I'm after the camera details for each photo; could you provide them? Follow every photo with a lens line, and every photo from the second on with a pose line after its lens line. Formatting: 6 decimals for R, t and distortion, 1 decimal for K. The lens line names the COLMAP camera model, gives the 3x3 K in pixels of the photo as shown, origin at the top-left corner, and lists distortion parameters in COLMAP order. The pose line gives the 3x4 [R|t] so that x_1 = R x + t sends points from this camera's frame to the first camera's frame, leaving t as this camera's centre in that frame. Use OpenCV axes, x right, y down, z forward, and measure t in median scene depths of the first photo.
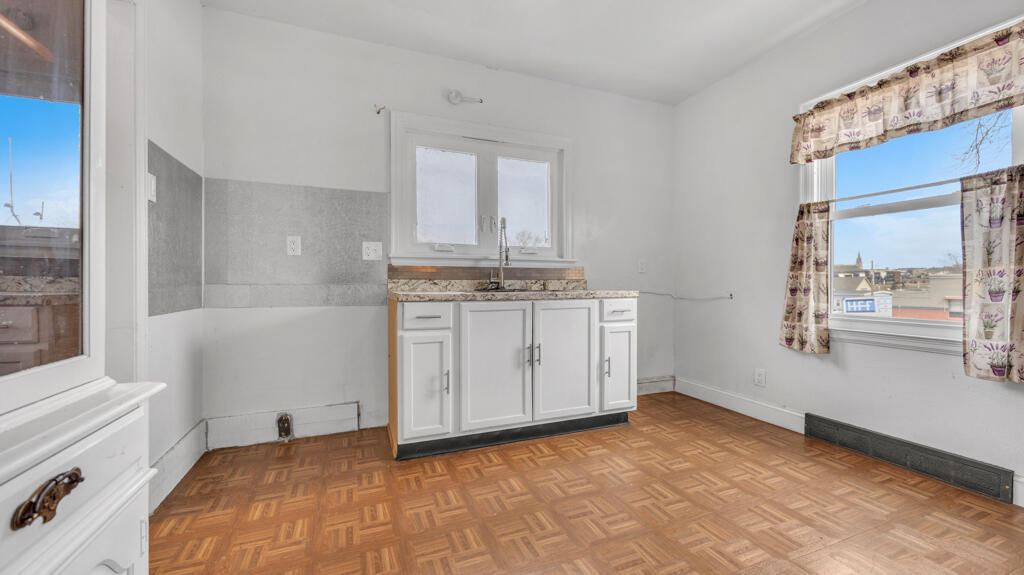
lens RADIAL K [[393.4, 0, 513.7], [0, 393.4, 284.4], [0, 0, 1]] dist [-0.001403, 0.000661]
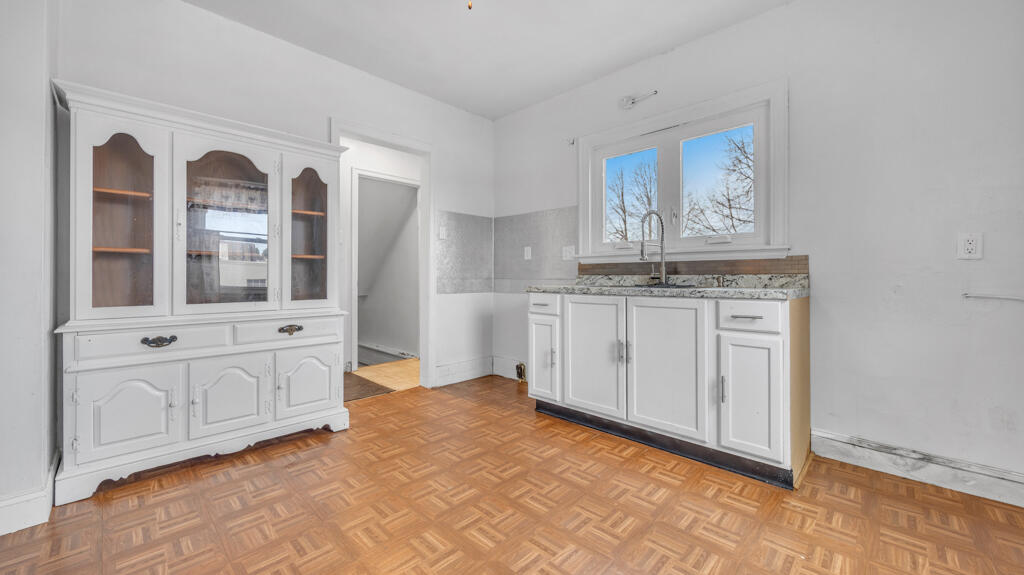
lens RADIAL K [[393.4, 0, 501.5], [0, 393.4, 278.7], [0, 0, 1]] dist [-0.001403, 0.000661]
pose [[0.397615, 0.002156, -0.917550, 0.826235], [-0.005087, 0.999987, 0.000145, -0.001200], [0.917538, 0.004610, 0.397621, 0.329978]]
